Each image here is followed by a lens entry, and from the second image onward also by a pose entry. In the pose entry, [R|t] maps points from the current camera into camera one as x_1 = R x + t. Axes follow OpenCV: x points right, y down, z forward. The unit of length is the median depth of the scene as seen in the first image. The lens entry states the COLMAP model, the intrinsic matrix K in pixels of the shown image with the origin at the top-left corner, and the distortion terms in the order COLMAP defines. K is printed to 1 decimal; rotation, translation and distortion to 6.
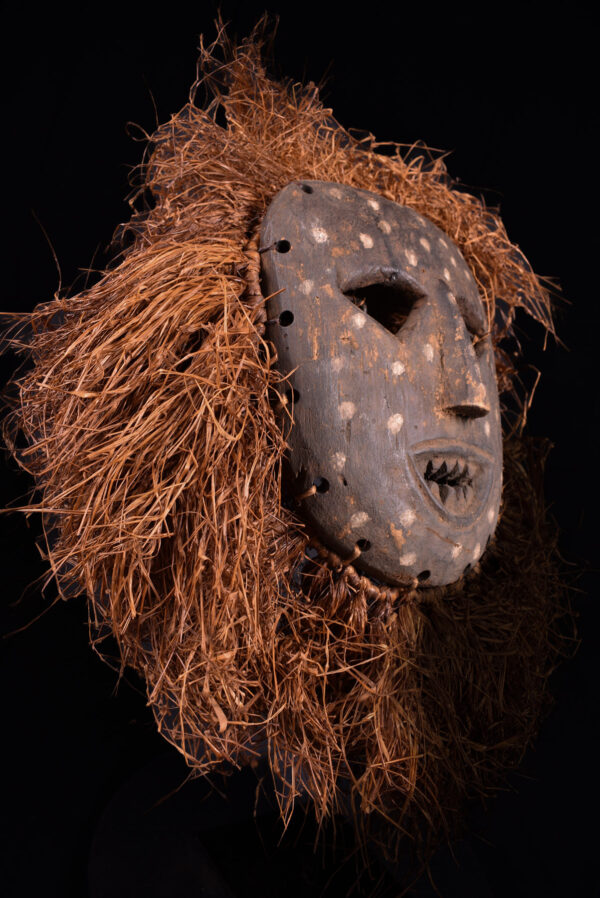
lens RADIAL K [[676.6, 0, 300.0], [0, 676.6, 449.0], [0, 0, 1]] dist [-0.035804, 0.000157]
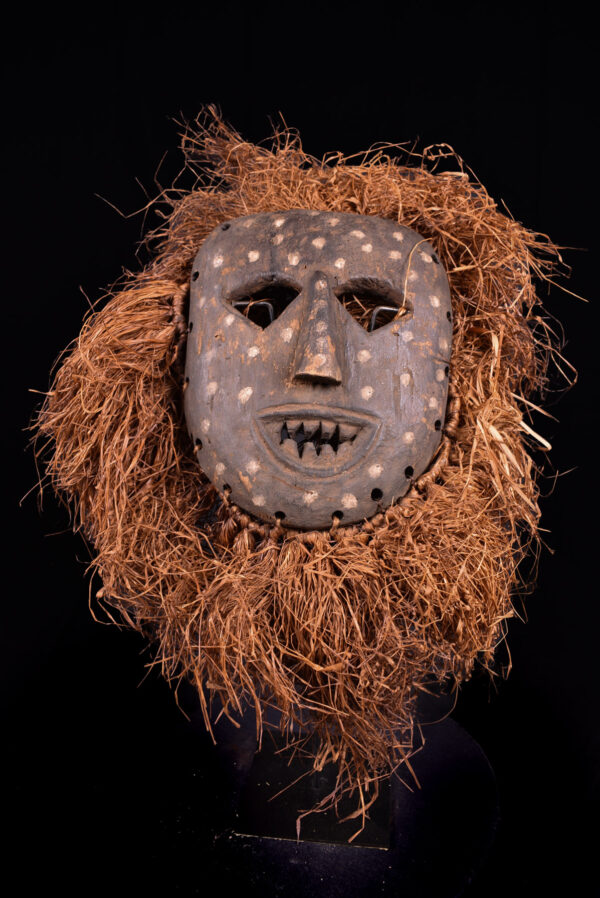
lens RADIAL K [[672.3, 0, 300.0], [0, 672.3, 449.0], [0, 0, 1]] dist [-0.007340, -0.000743]
pose [[0.737898, -0.039906, -0.673732, 1.064432], [0.024882, 0.999180, -0.031932, 0.108121], [0.674454, 0.006799, 0.738286, 0.119681]]
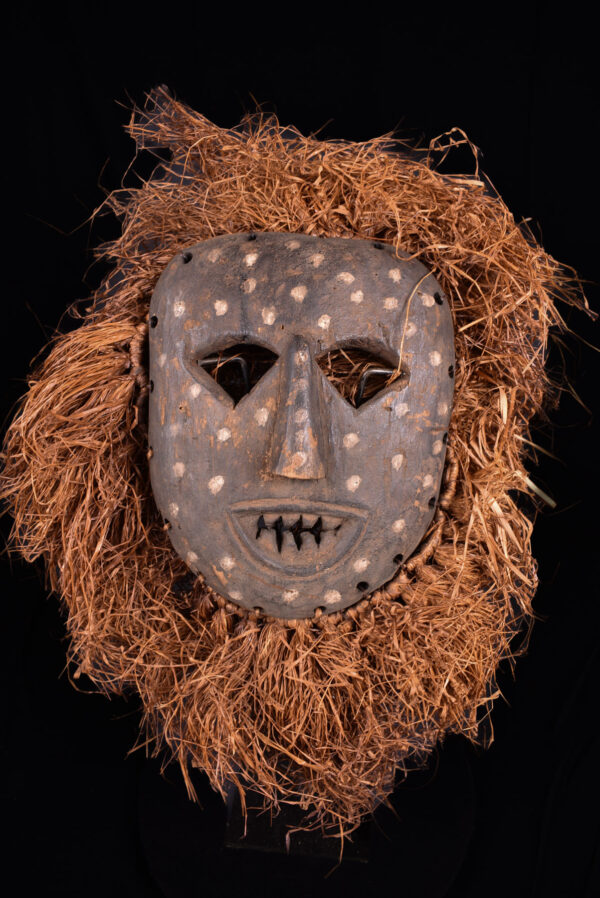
lens RADIAL K [[676.6, 0, 300.0], [0, 676.6, 449.0], [0, 0, 1]] dist [-0.035804, 0.000157]
pose [[0.741538, 0.136979, -0.656779, 0.976854], [0.032515, 0.970448, 0.239110, -0.359896], [0.670123, -0.198665, 0.715170, 0.281894]]
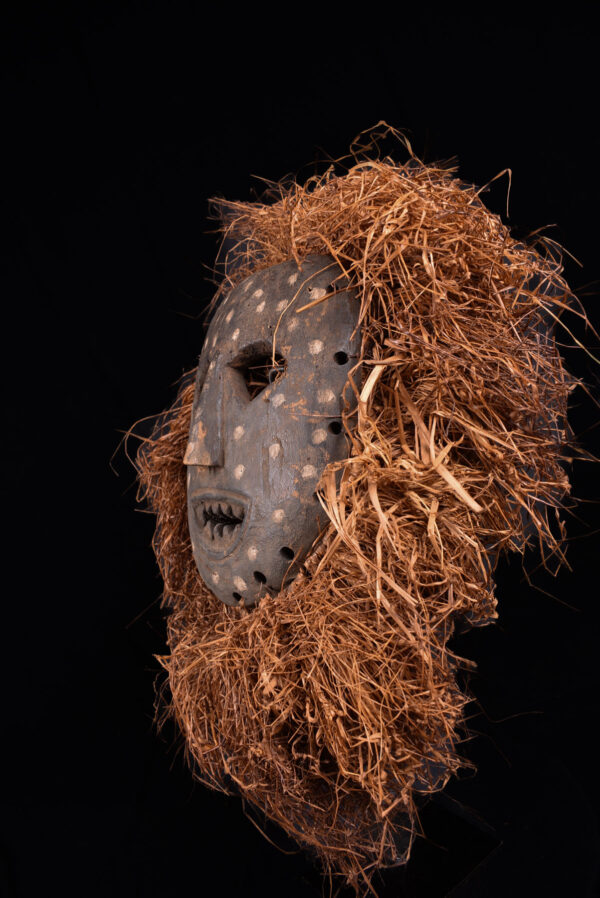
lens RADIAL K [[676.6, 0, 300.0], [0, 676.6, 449.0], [0, 0, 1]] dist [-0.035804, 0.000157]
pose [[-0.119062, -0.037264, -0.992187, 1.503933], [0.130238, 0.990075, -0.052813, 0.003694], [0.984308, -0.135508, -0.113027, 1.380733]]
